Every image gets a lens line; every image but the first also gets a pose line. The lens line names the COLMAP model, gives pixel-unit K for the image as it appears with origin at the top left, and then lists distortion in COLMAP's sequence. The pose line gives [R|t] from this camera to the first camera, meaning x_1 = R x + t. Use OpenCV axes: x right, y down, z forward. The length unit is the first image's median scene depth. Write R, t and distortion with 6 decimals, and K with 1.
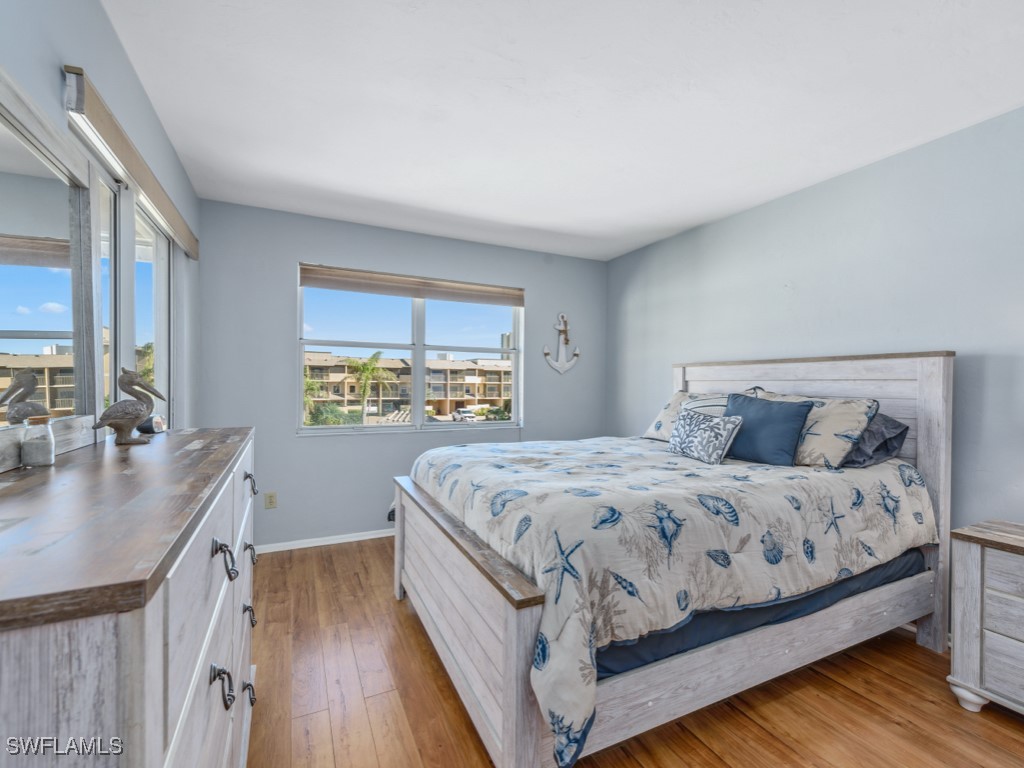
lens RADIAL K [[454.1, 0, 508.4], [0, 454.1, 385.6], [0, 0, 1]] dist [0.013783, -0.004219]
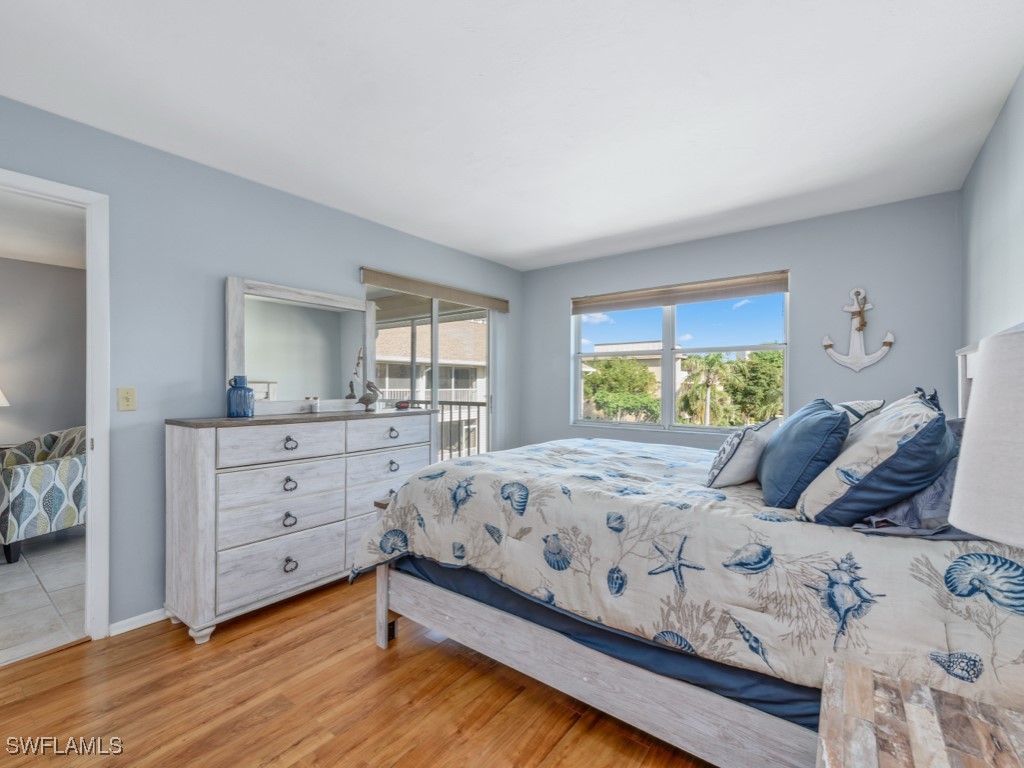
lens RADIAL K [[454.1, 0, 513.2], [0, 454.1, 384.0], [0, 0, 1]] dist [0.013783, -0.004219]
pose [[0.451623, -0.009917, -0.892154, 1.238231], [-0.001003, 0.999932, -0.011622, 0.007787], [0.892209, 0.006144, 0.451582, 0.422151]]
